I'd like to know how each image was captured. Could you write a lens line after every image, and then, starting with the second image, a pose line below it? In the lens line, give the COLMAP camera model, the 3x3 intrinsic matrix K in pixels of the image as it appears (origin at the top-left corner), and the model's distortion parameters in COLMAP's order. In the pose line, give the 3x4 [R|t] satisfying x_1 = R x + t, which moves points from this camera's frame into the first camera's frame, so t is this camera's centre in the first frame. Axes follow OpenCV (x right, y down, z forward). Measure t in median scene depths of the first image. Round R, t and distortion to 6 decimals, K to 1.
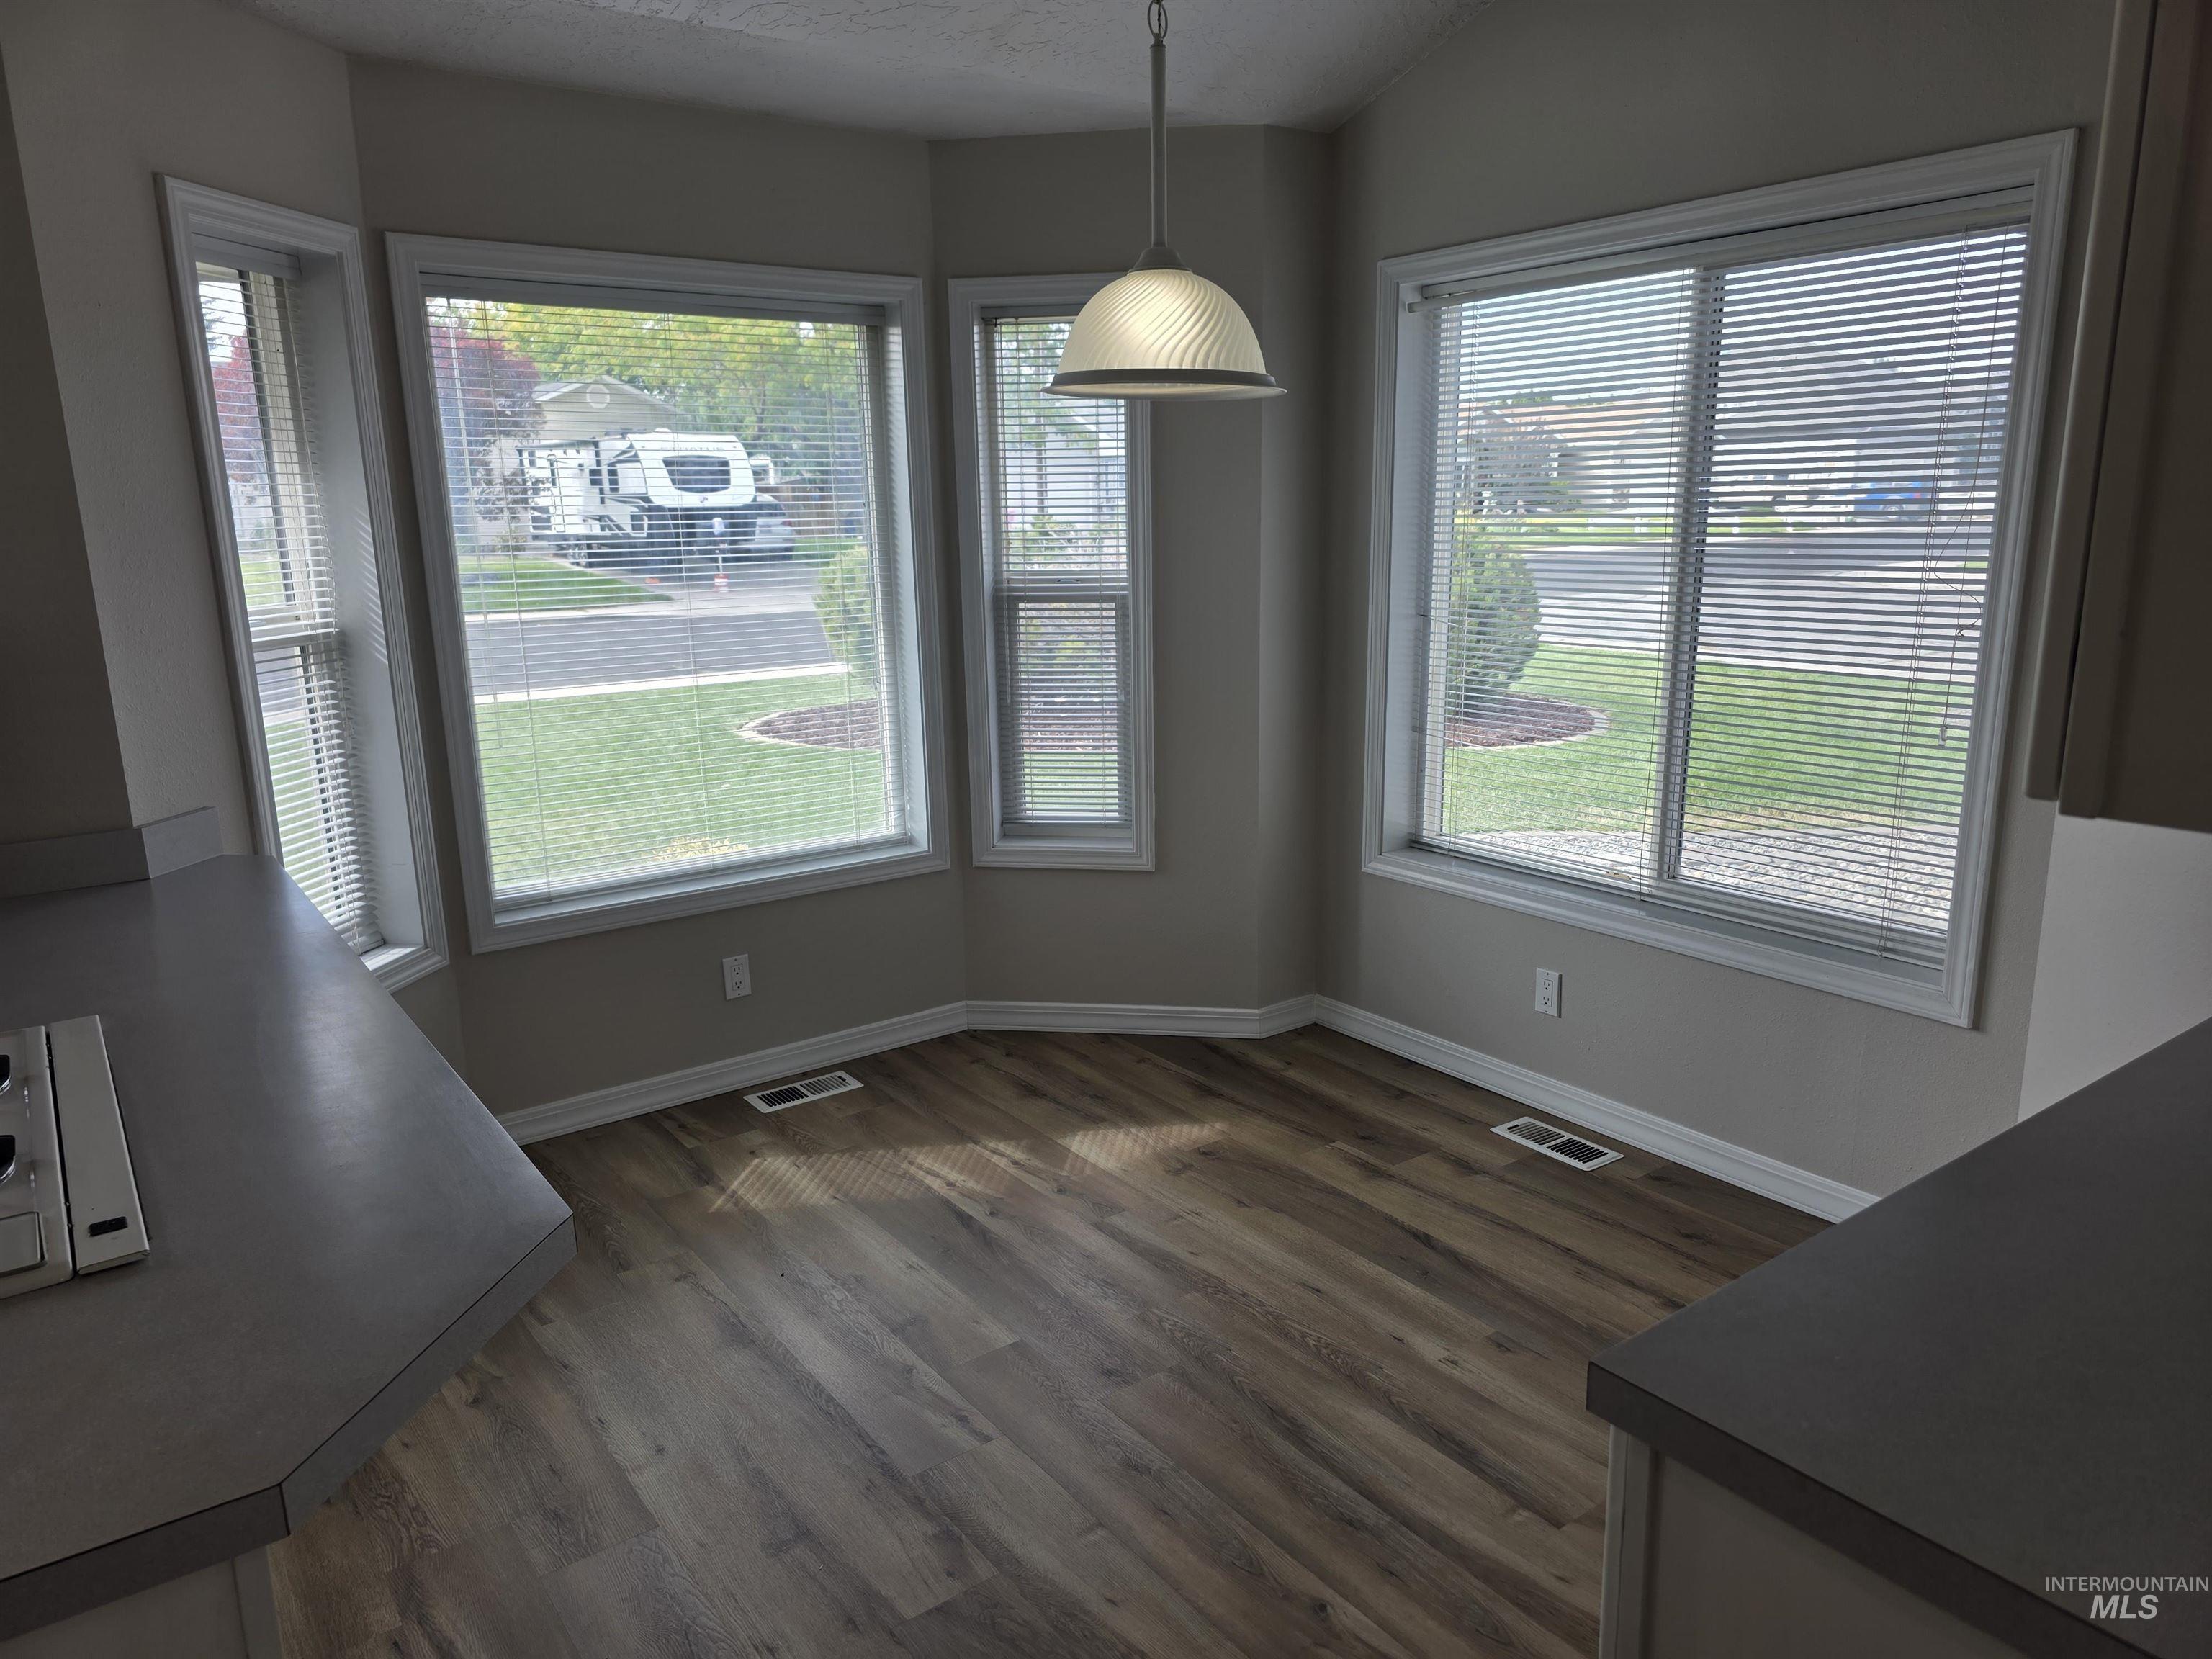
lens RADIAL K [[1474.1, 0, 1105.5], [0, 1474.1, 834.5], [0, 0, 1]] dist [0.030828, -0.032431]
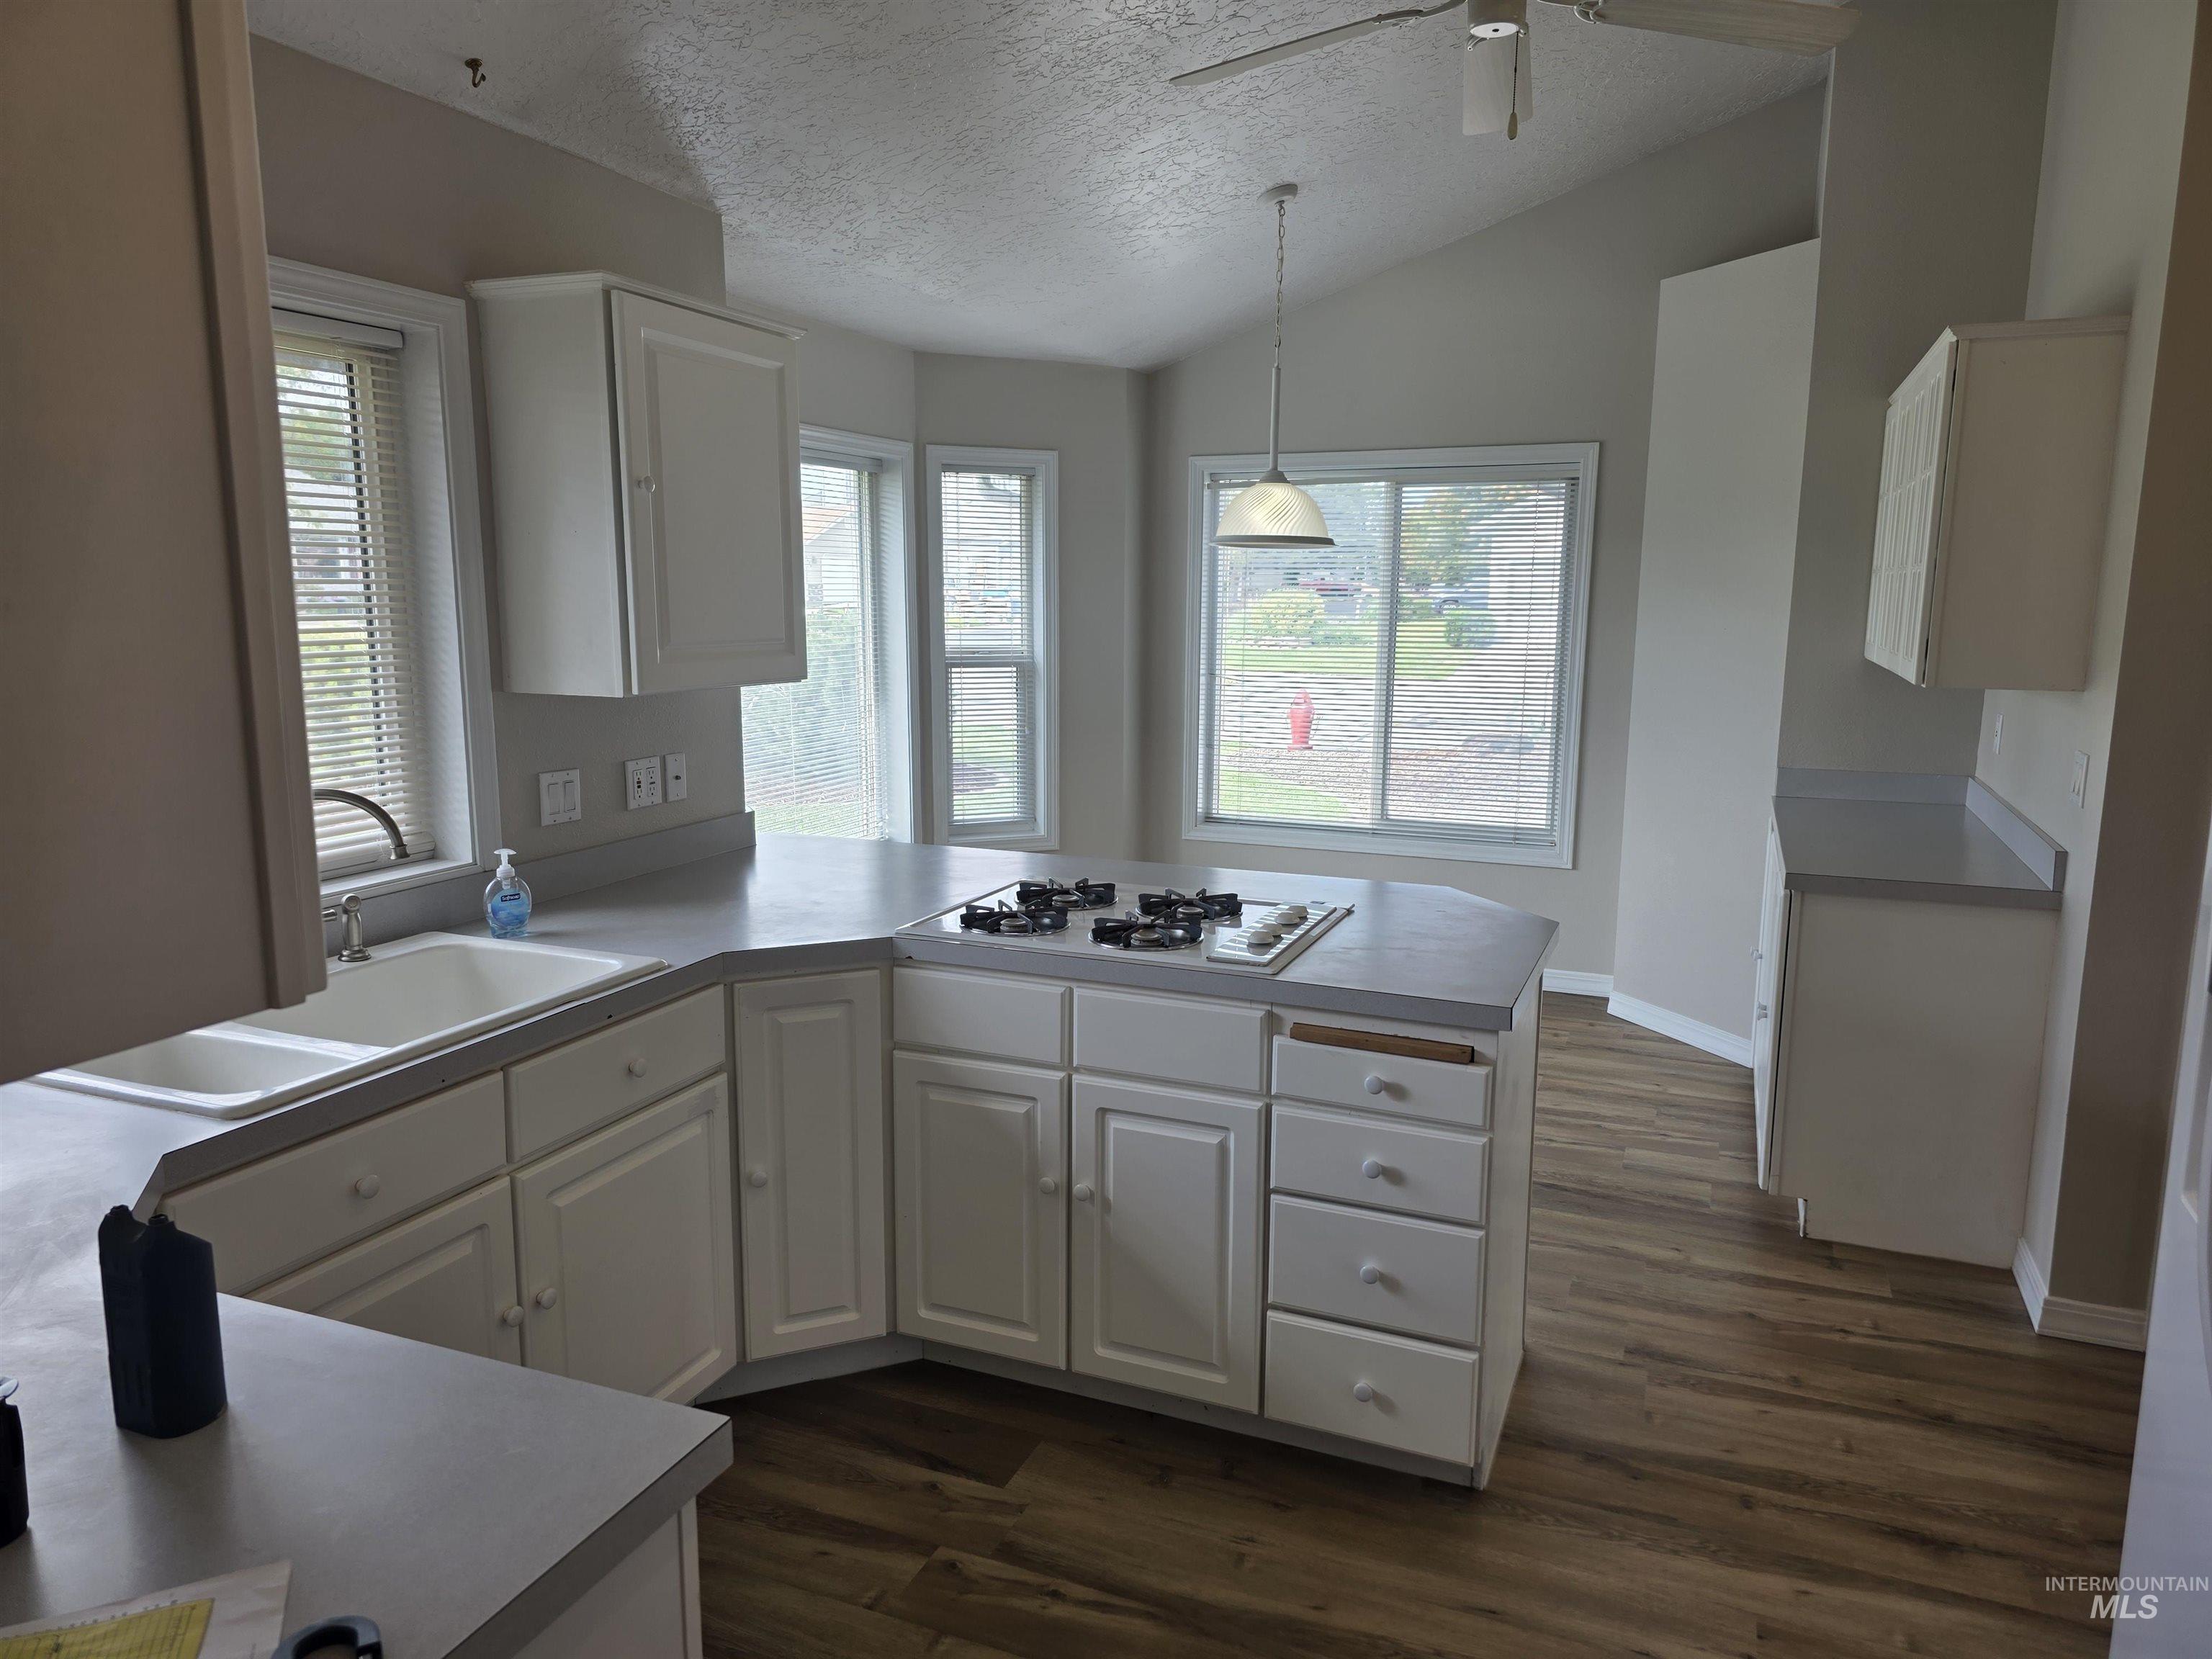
lens RADIAL K [[1474.1, 0, 1122.1], [0, 1474.1, 829.9], [0, 0, 1]] dist [0.030828, -0.032431]
pose [[0.856097, -0.059640, 0.513362, -2.303750], [0.088958, 0.995499, -0.032695, 0.207776], [-0.509101, 0.073658, 0.857549, -1.006615]]
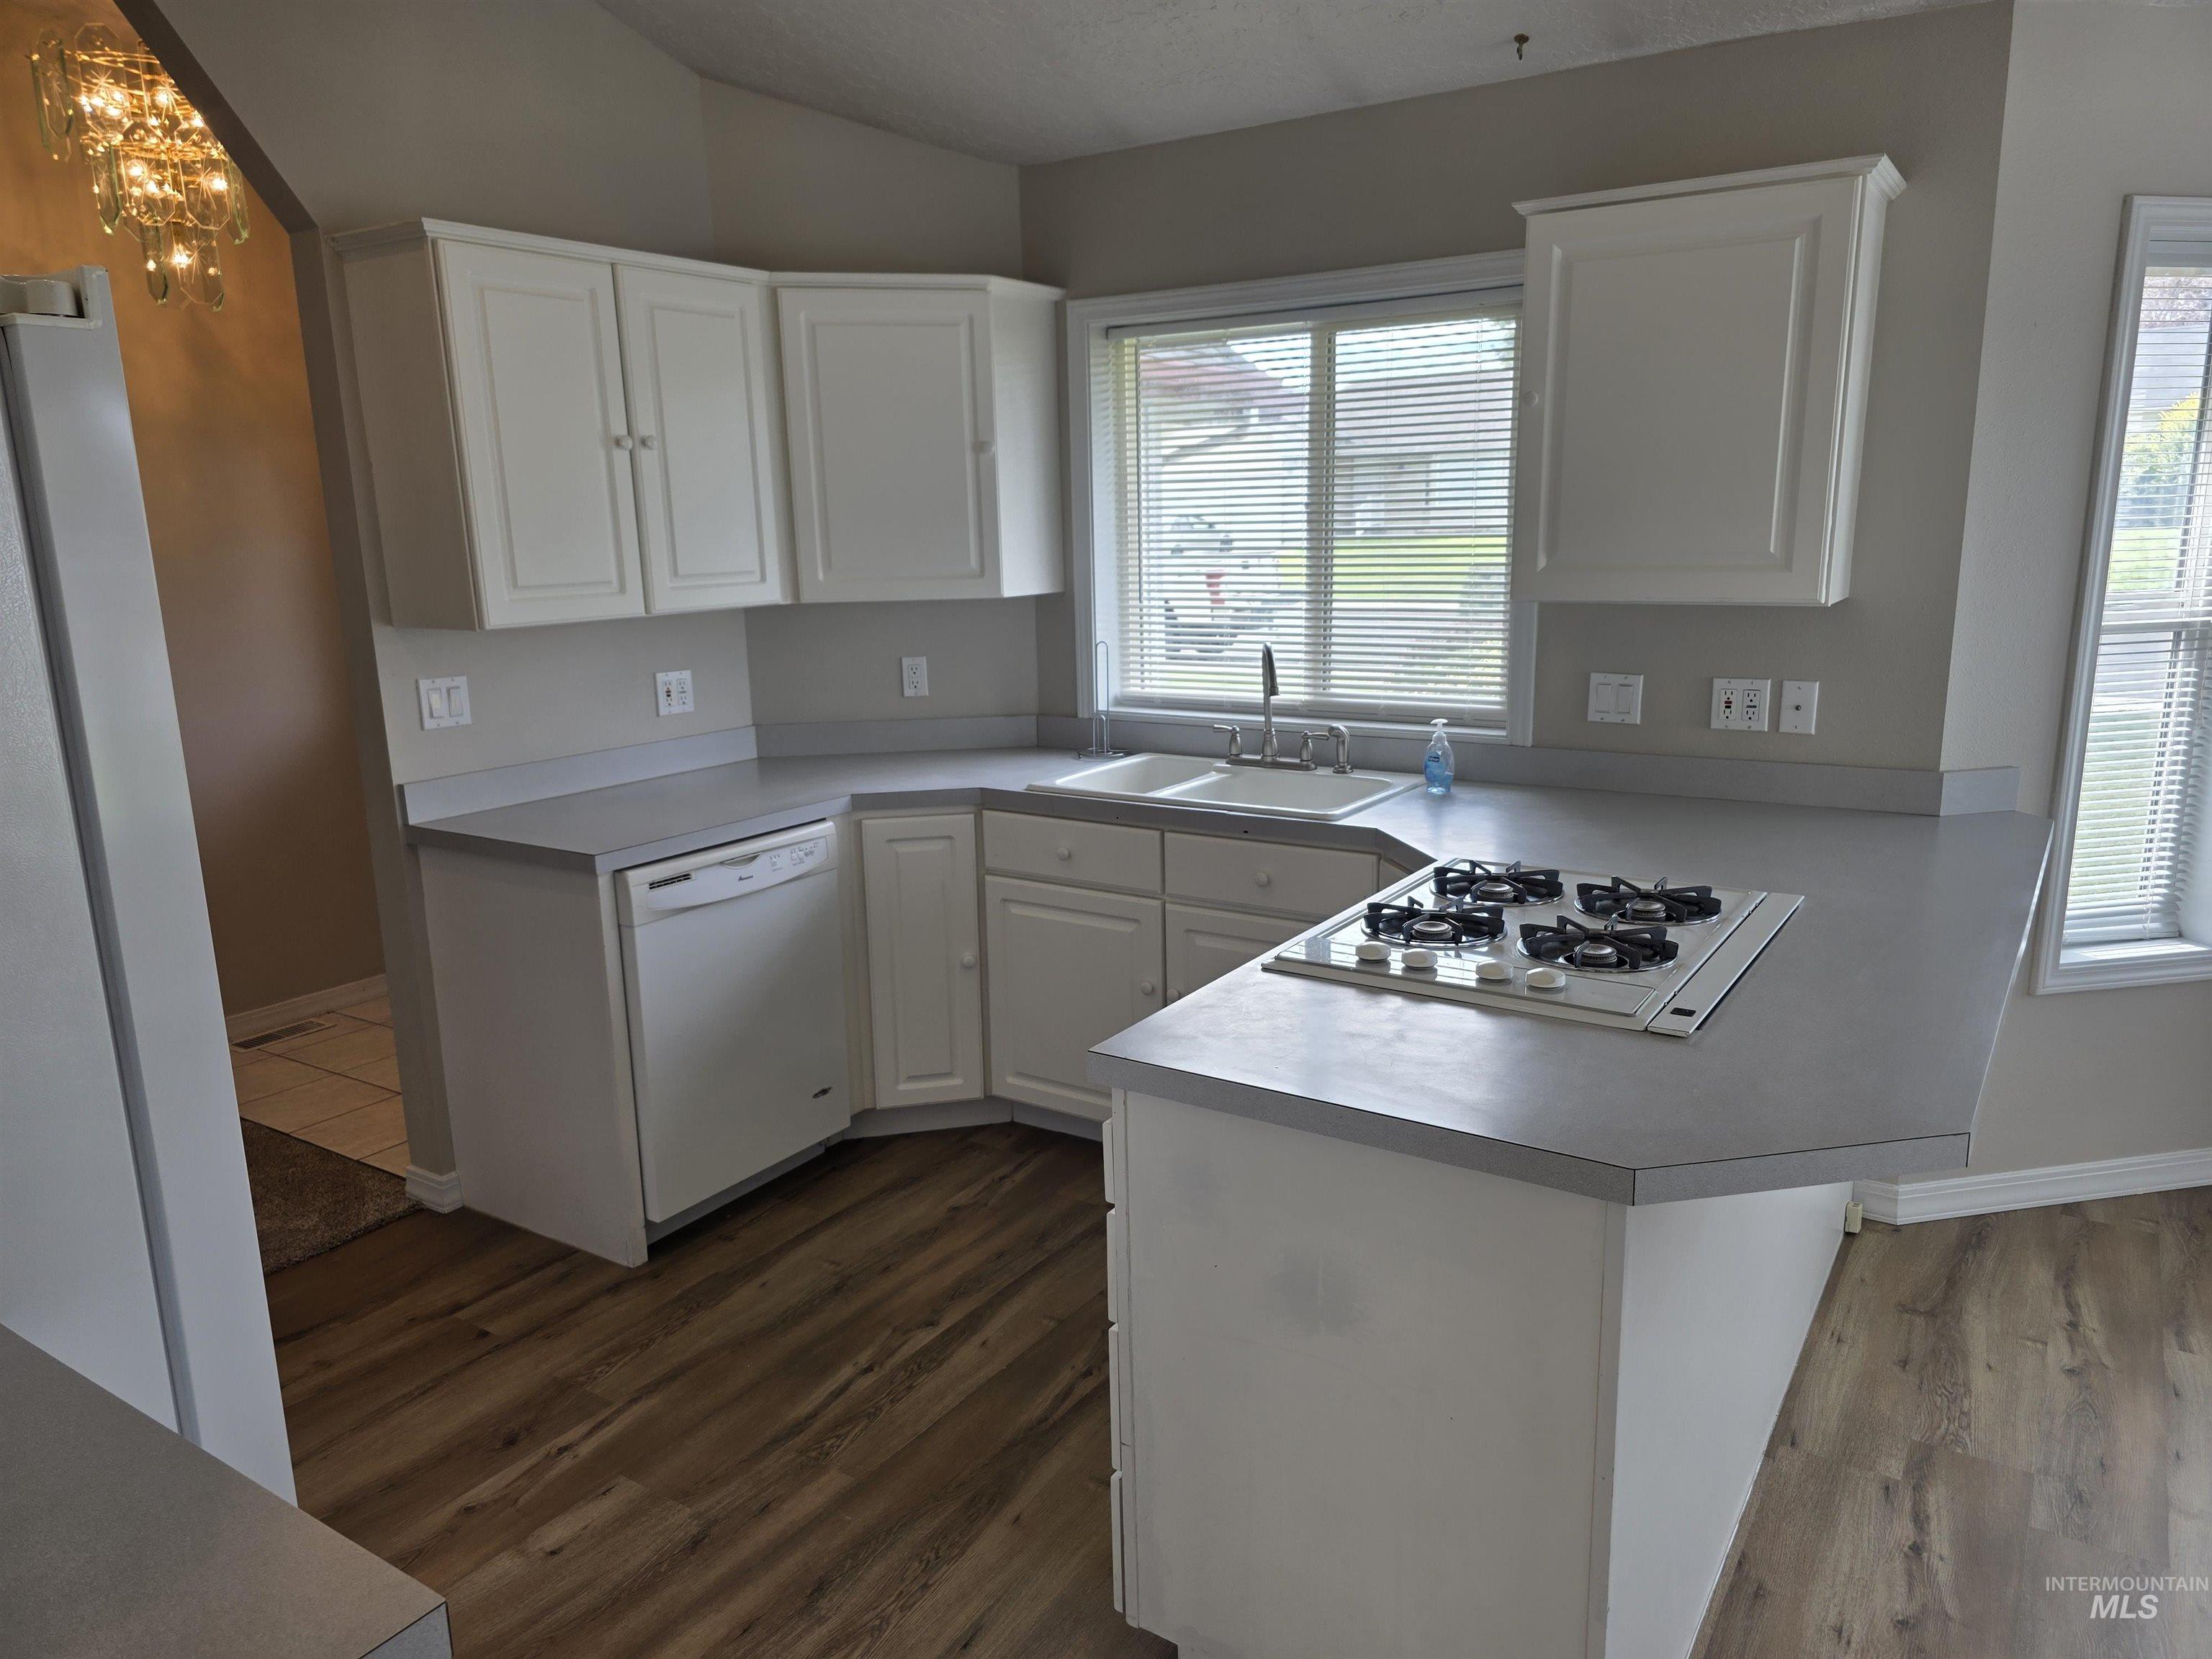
lens RADIAL K [[1474.1, 0, 1116.4], [0, 1474.1, 829.7], [0, 0, 1]] dist [0.030828, -0.032431]
pose [[0.335939, 0.206314, -0.919010, 0.180081], [-0.189055, 0.970628, 0.148794, -0.009051], [0.922715, 0.123758, 0.365077, -0.028975]]
